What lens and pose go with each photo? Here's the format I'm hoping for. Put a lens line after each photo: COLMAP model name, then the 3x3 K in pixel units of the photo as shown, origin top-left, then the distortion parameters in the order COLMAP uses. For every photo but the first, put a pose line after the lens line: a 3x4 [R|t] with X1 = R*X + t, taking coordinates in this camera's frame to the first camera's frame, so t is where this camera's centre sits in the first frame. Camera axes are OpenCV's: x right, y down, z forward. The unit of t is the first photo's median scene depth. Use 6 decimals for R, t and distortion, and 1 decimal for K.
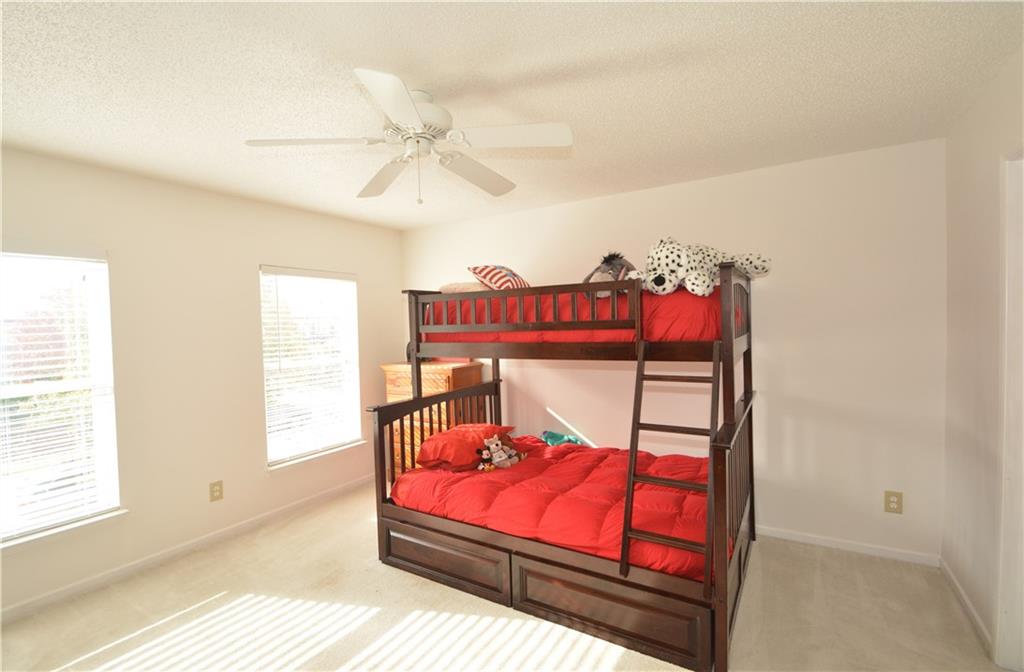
lens RADIAL K [[464.5, 0, 511.9], [0, 464.5, 329.2], [0, 0, 1]] dist [0.004137, 0.000083]
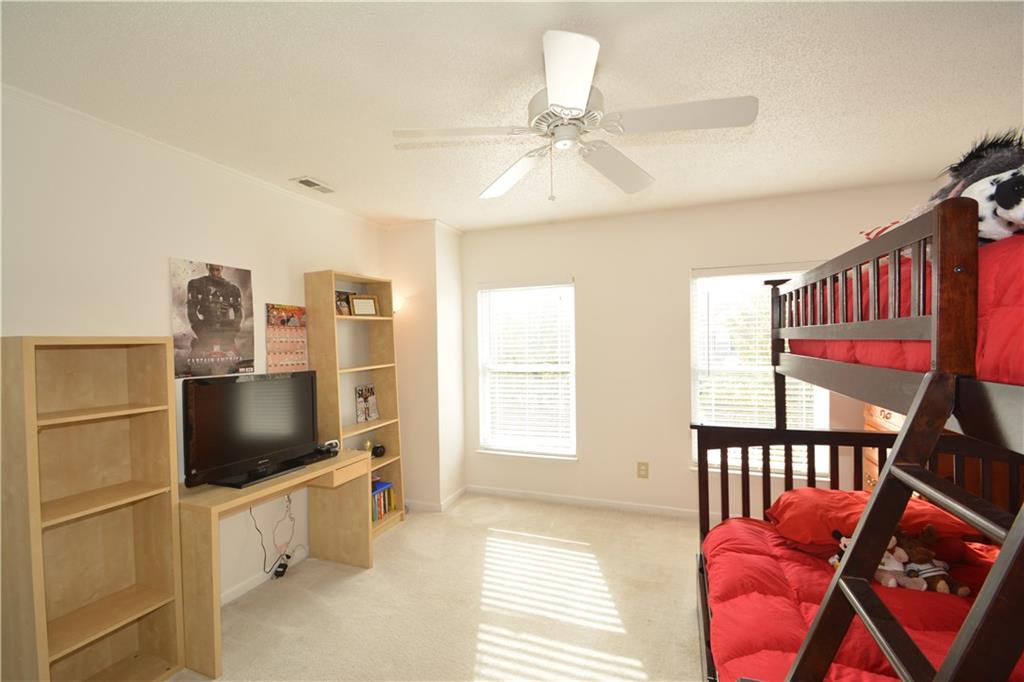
lens RADIAL K [[455.3, 0, 507.0], [0, 455.3, 342.1], [0, 0, 1]] dist [0.000980, -0.010509]
pose [[0.189177, 0.028981, -0.981515, 0.449829], [-0.001189, 0.999570, 0.029285, -0.008892], [0.981942, -0.004373, 0.189130, 0.485498]]
